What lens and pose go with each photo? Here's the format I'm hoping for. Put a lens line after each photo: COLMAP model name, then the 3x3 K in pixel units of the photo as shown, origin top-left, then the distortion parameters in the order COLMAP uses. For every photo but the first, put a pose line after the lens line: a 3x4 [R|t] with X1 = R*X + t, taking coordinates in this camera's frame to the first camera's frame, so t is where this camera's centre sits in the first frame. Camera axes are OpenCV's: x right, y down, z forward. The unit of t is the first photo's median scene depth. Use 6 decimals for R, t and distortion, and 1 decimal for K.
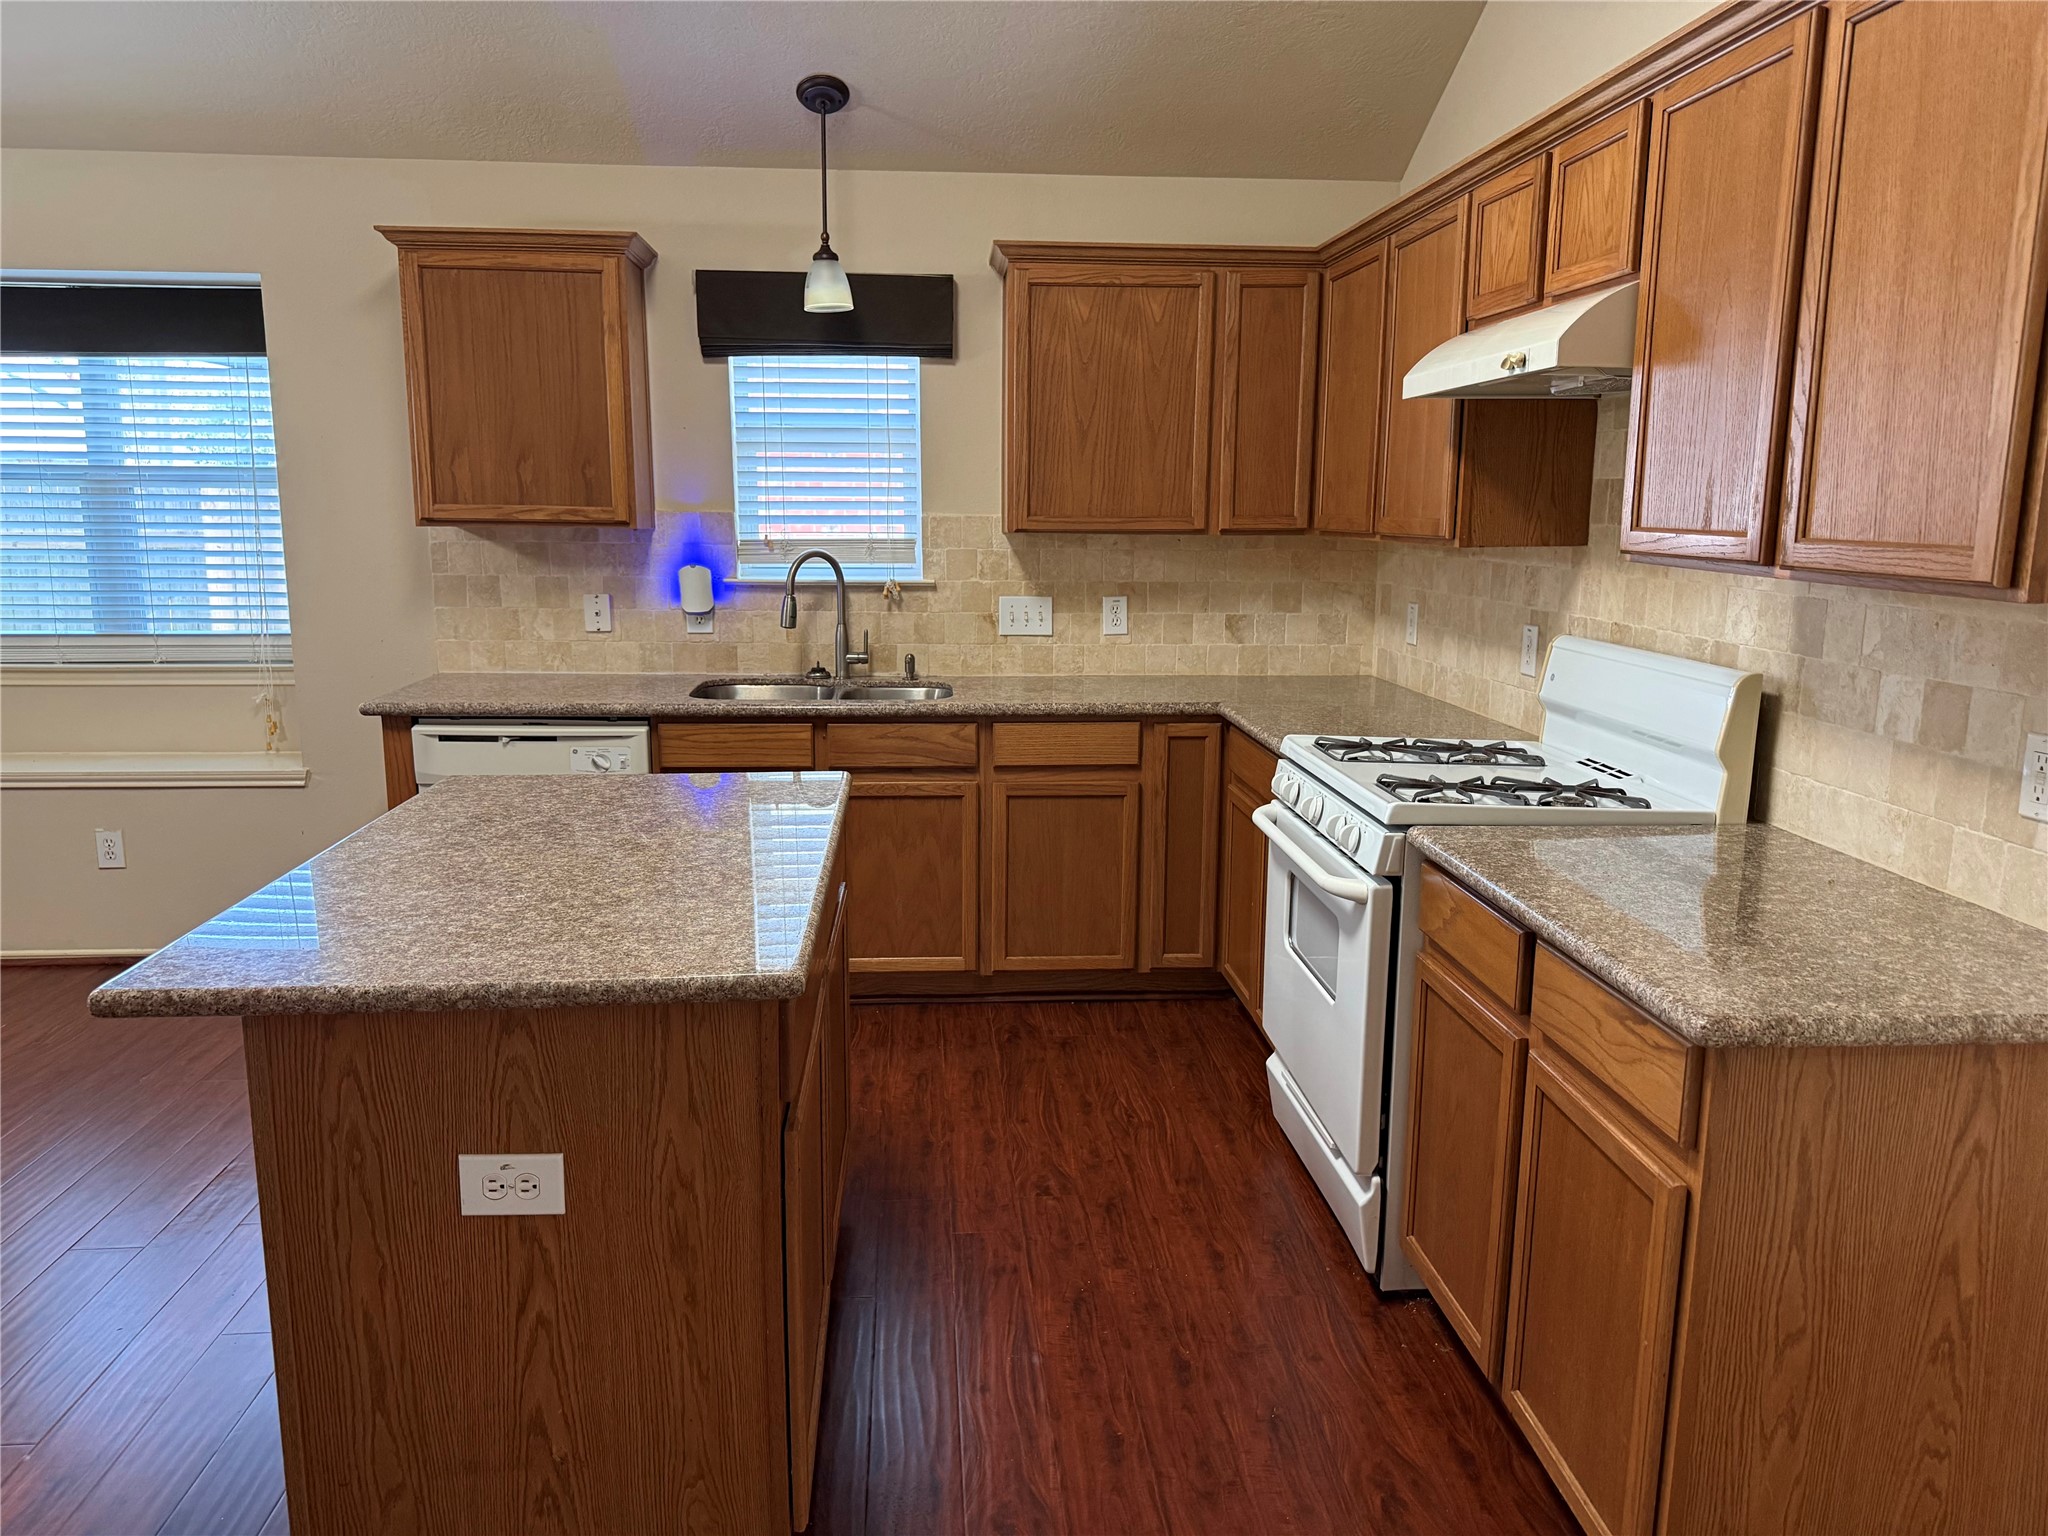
lens RADIAL K [[1450.1, 0, 1024.0], [0, 1450.1, 768.0], [0, 0, 1]] dist [0.180561, -0.276658]
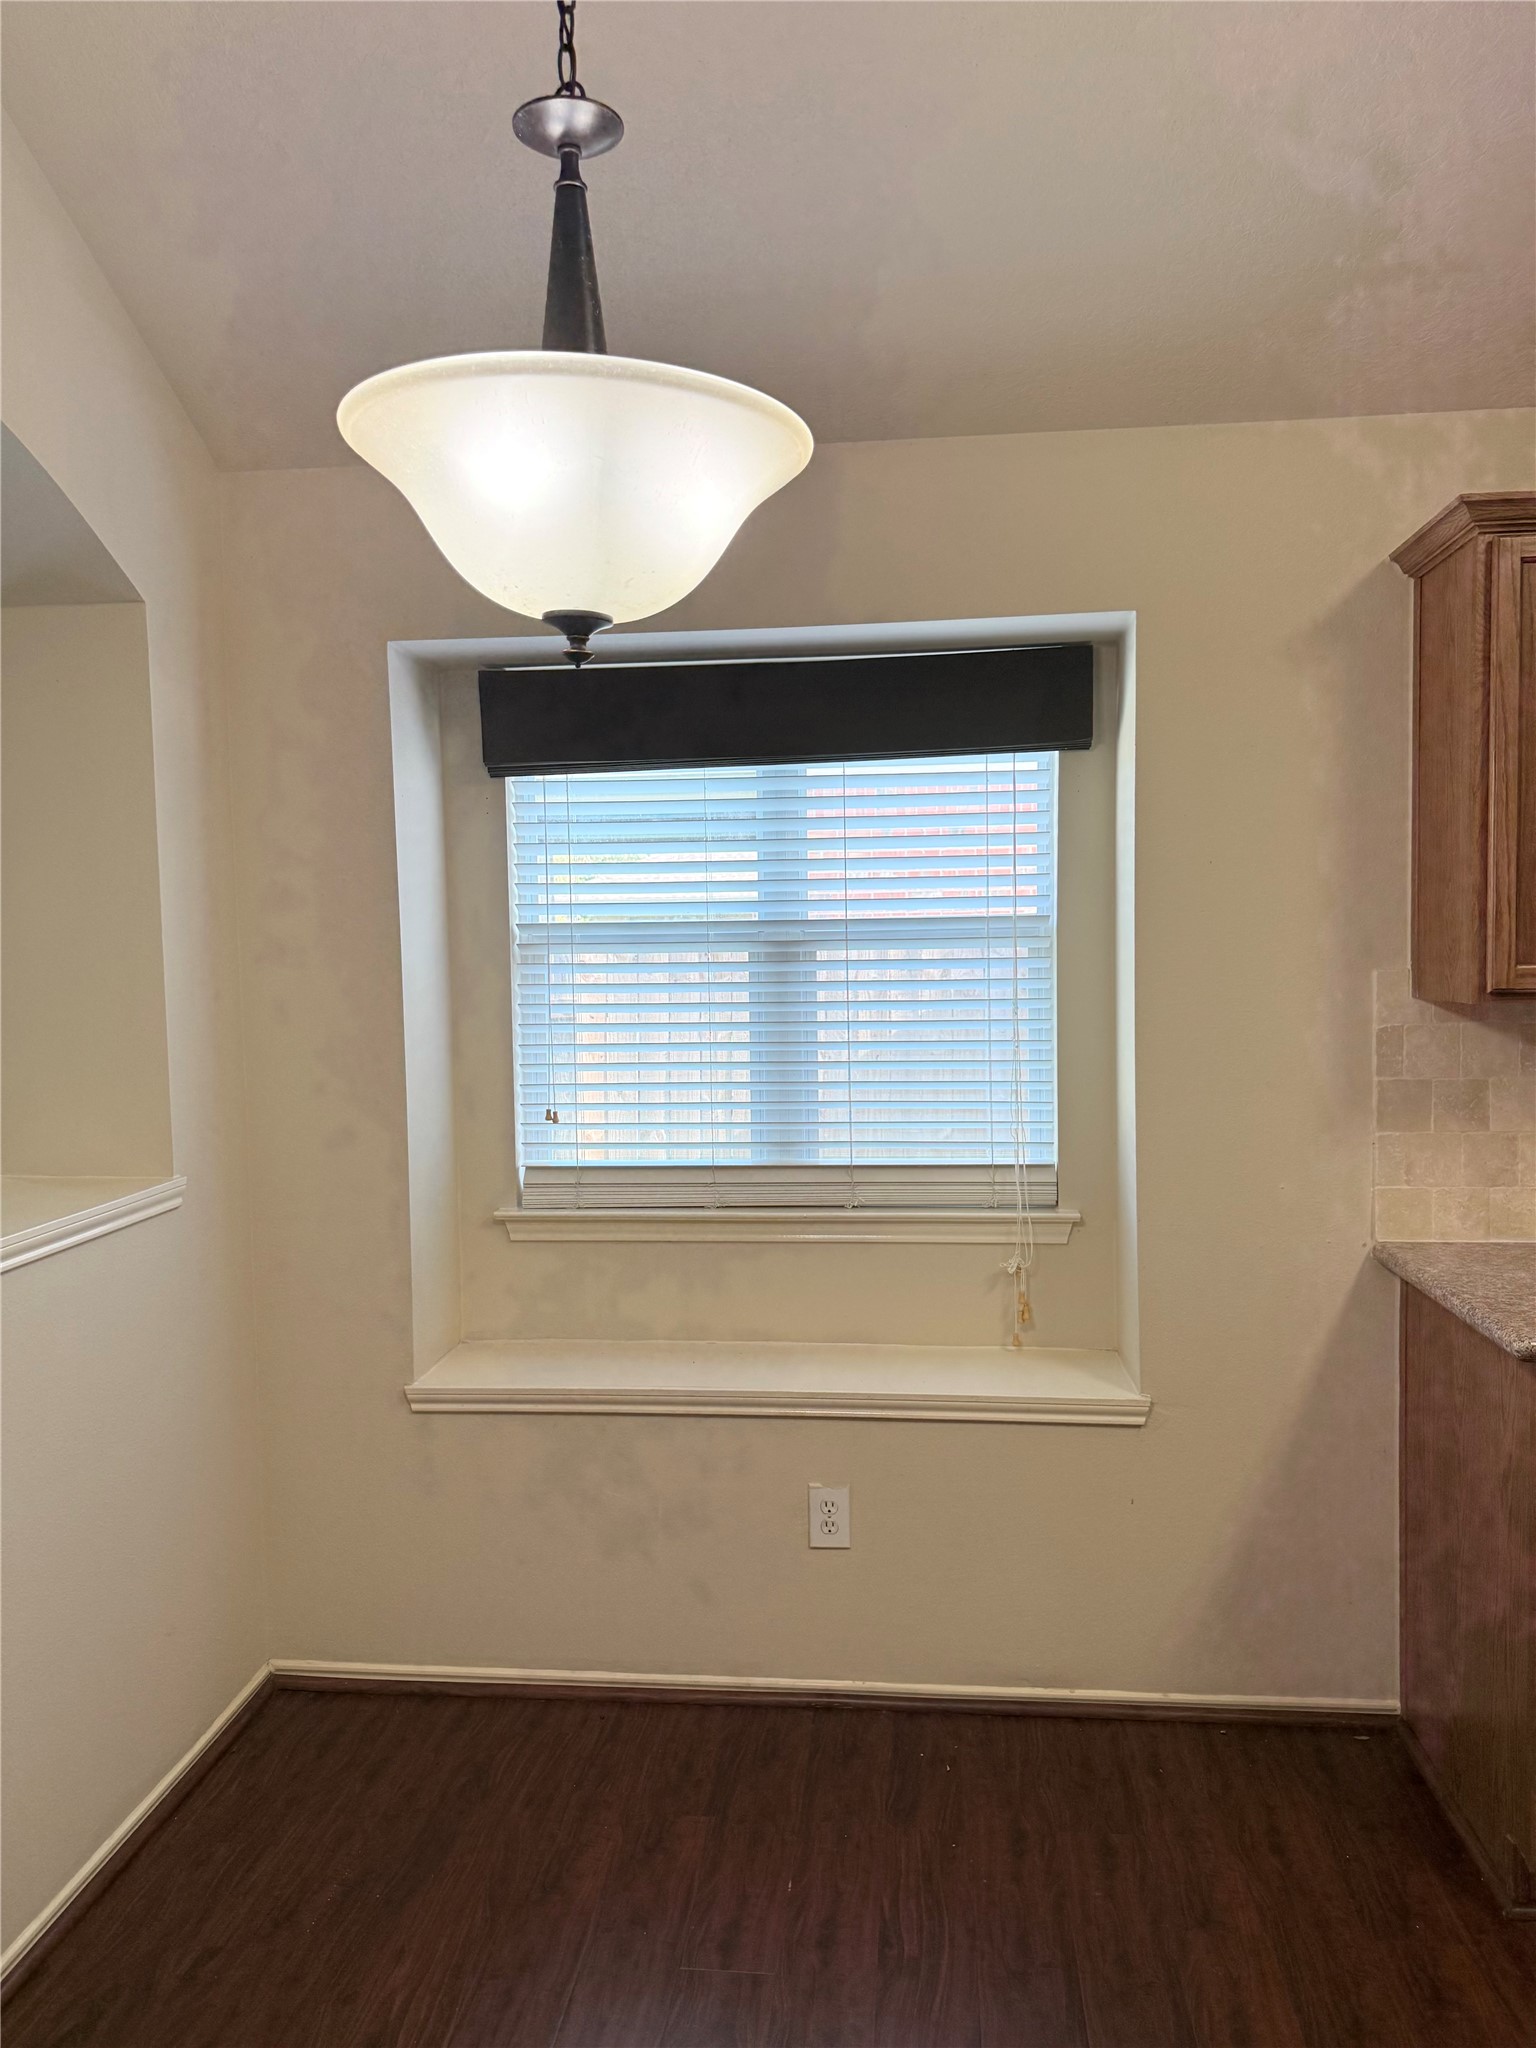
lens RADIAL K [[1428.5, 0, 768.0], [0, 1428.5, 1024.0], [0, 0, 1]] dist [0.006339, -0.019754]
pose [[0.981959, -0.014946, -0.188504, -0.528389], [-0.008731, 0.992225, -0.124152, -0.077865], [0.188894, 0.123558, 0.974193, 0.381864]]
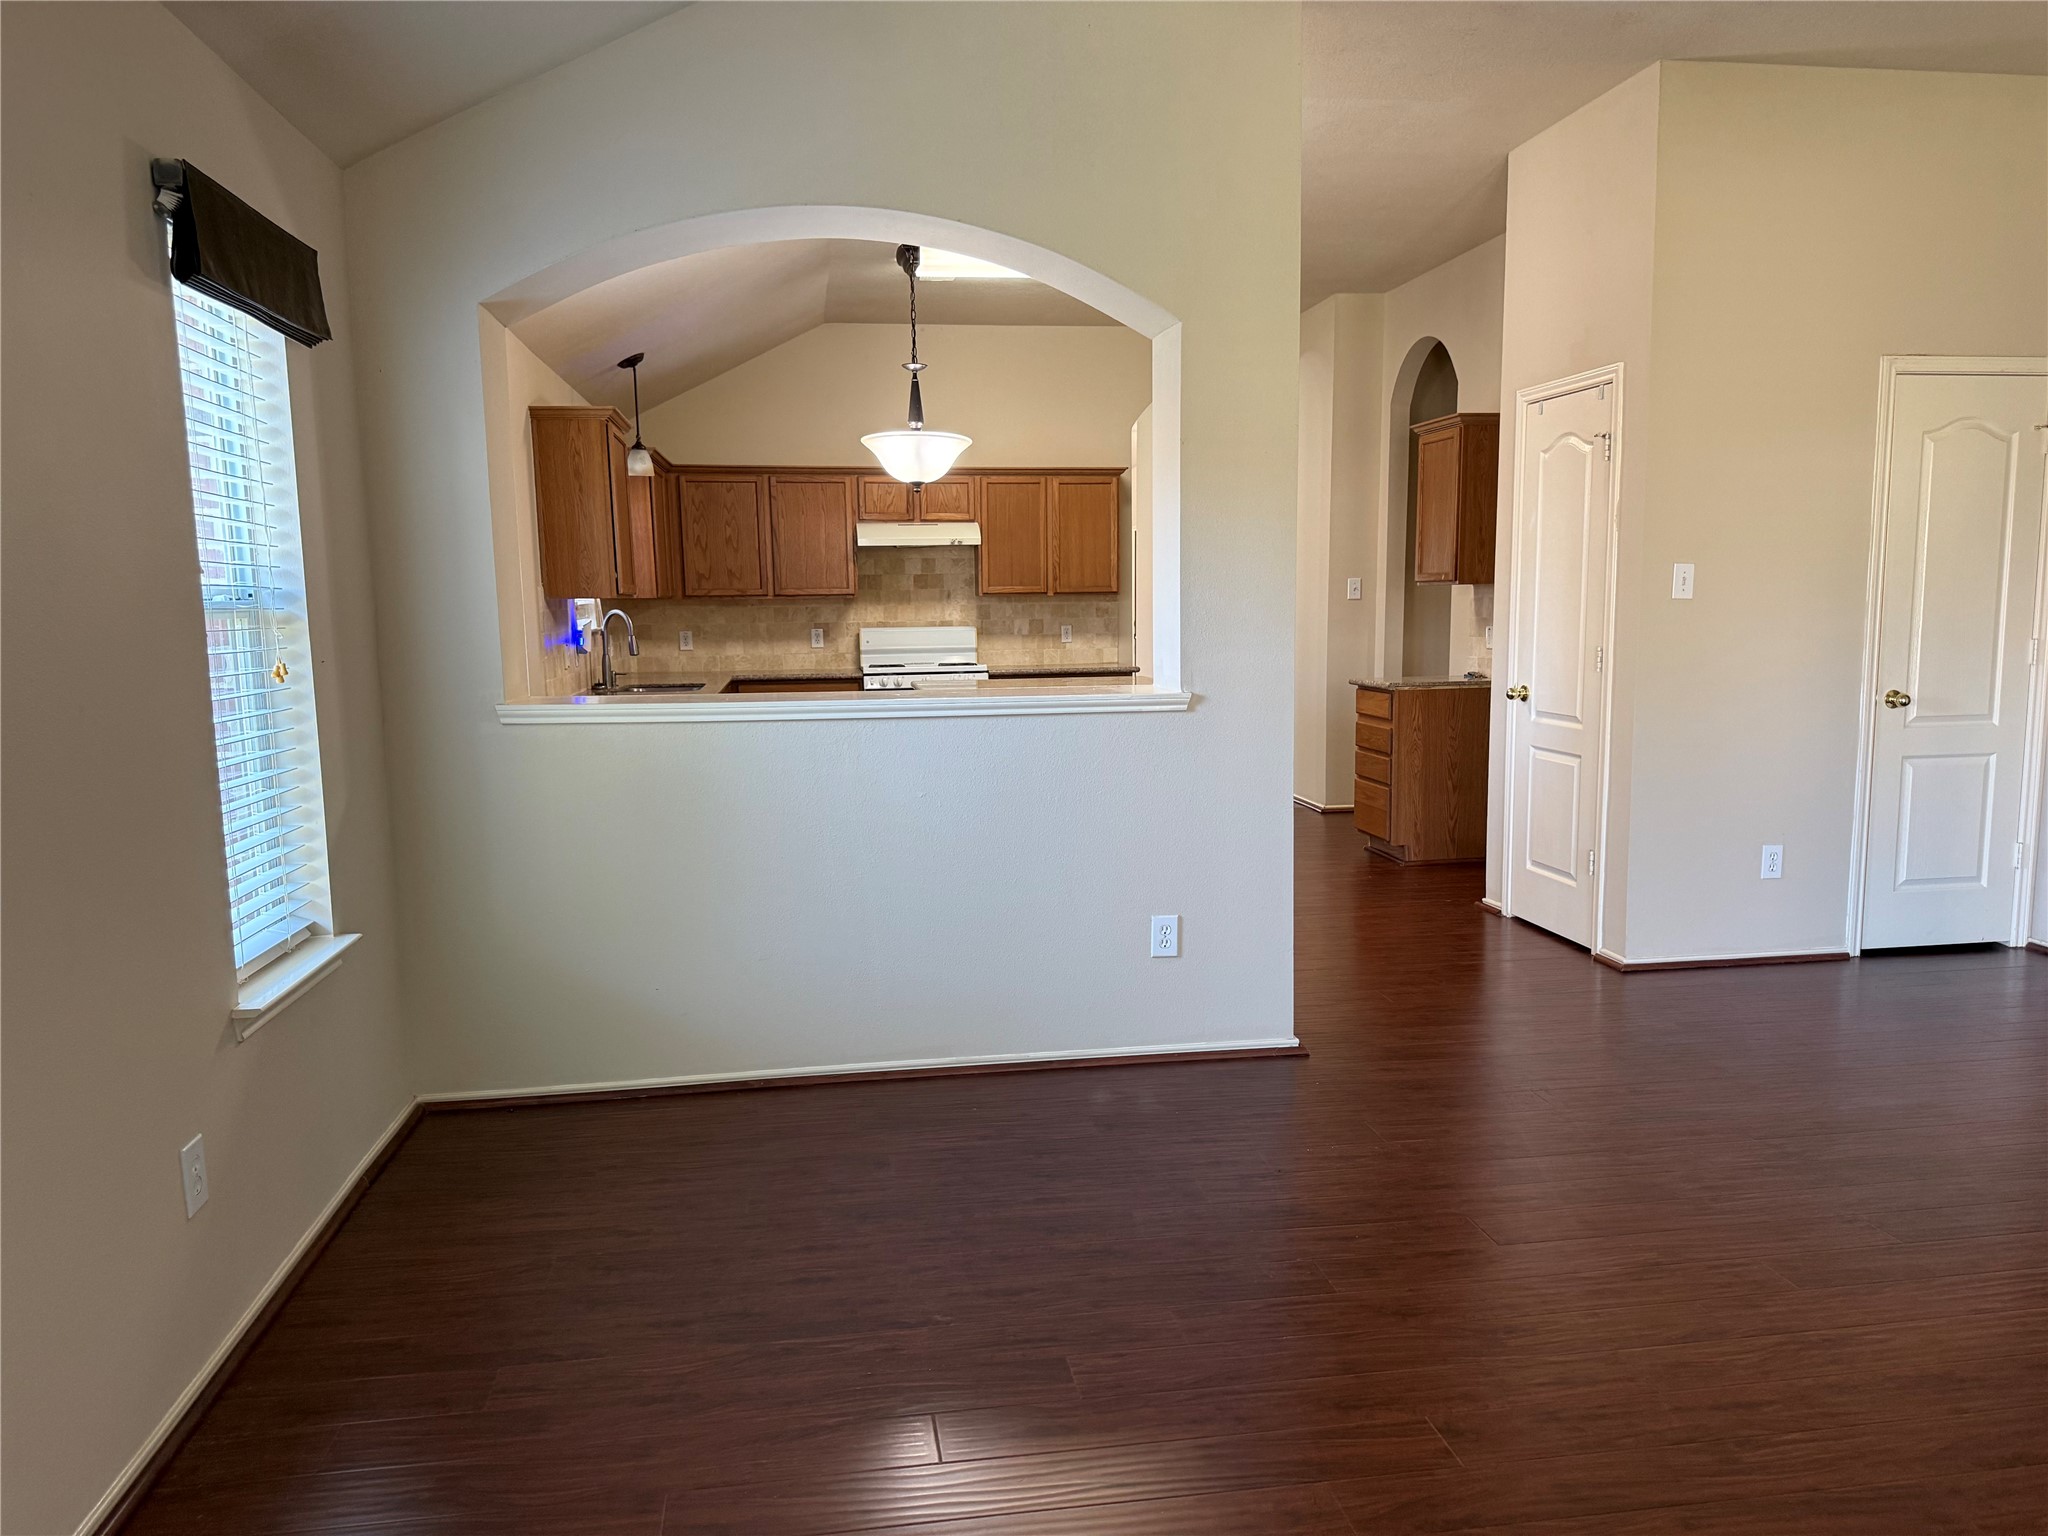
lens RADIAL K [[1450.1, 0, 1024.0], [0, 1450.1, 768.0], [0, 0, 1]] dist [0.180561, -0.276658]
pose [[-0.078588, -0.121409, 0.989487, -1.825504], [0.196181, 0.971264, 0.134754, -0.105336], [-0.977413, 0.204708, -0.052512, 0.651372]]
